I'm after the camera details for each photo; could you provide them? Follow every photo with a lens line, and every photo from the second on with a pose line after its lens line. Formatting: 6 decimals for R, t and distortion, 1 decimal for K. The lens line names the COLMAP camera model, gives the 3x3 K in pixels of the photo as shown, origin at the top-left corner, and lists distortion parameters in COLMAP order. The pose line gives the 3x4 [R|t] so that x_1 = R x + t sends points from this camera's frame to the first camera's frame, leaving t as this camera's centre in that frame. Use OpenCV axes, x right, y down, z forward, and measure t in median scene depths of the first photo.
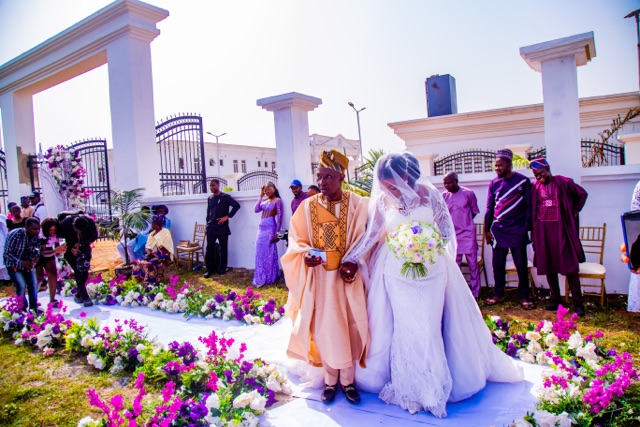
lens RADIAL K [[445.0, 0, 320.0], [0, 445.0, 213.5], [0, 0, 1]] dist [-0.150841, 0.094500]
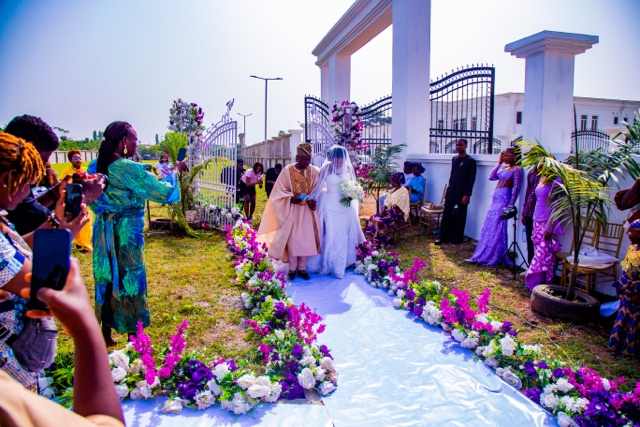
lens RADIAL K [[445.0, 0, 320.0], [0, 445.0, 213.5], [0, 0, 1]] dist [-0.150841, 0.094500]
pose [[0.717704, 0.144478, -0.681195, 0.157012], [-0.071313, 0.988346, 0.134488, -0.022542], [0.692687, -0.047944, 0.719643, 0.130019]]
